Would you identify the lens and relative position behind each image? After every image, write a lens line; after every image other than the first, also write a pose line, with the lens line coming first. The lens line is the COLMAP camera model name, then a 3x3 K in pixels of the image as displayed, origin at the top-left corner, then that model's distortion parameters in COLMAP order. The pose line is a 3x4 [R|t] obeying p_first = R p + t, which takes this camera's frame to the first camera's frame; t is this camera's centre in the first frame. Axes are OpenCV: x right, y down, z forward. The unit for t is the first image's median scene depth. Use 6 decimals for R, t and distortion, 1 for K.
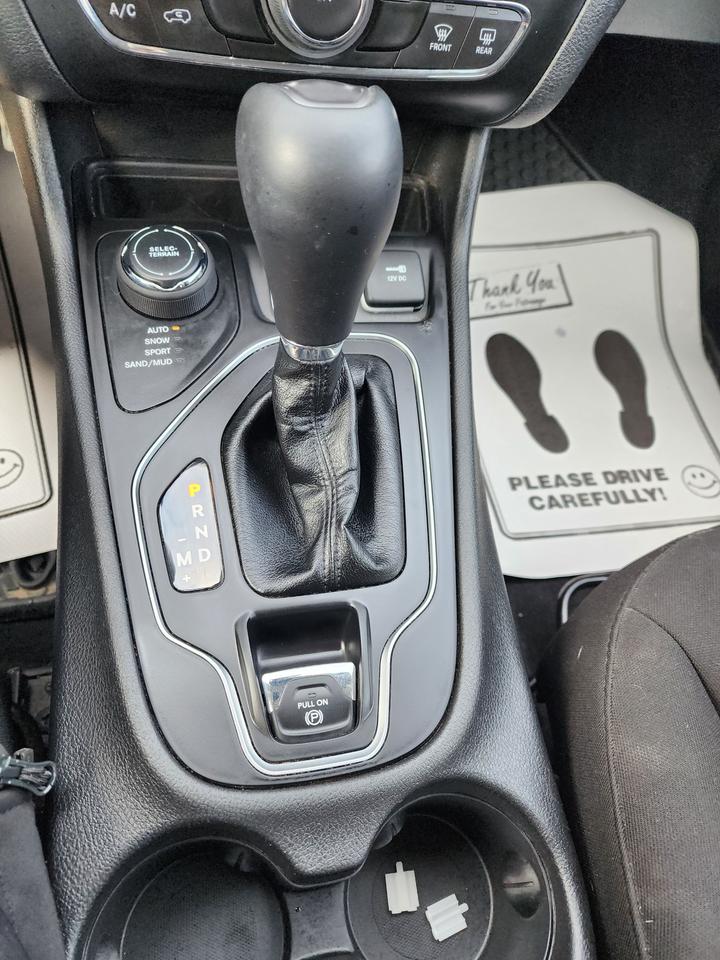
lens RADIAL K [[644.2, 0, 360.0], [0, 644.2, 480.0], [0, 0, 1]] dist [0.065330, -0.052884]
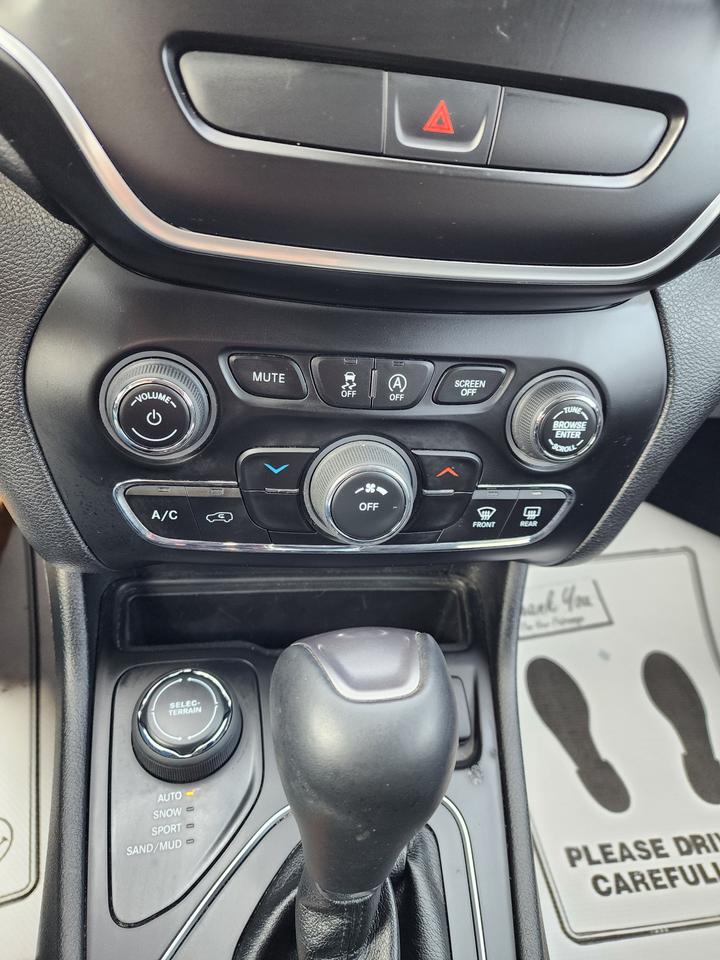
lens RADIAL K [[635.1, 0, 360.0], [0, 635.1, 480.0], [0, 0, 1]] dist [0.063036, -0.051219]
pose [[0.999439, 0.004170, -0.033244, -0.015567], [-0.013479, 0.958436, -0.284988, -0.223852], [0.030674, 0.285276, 0.957954, 0.031458]]
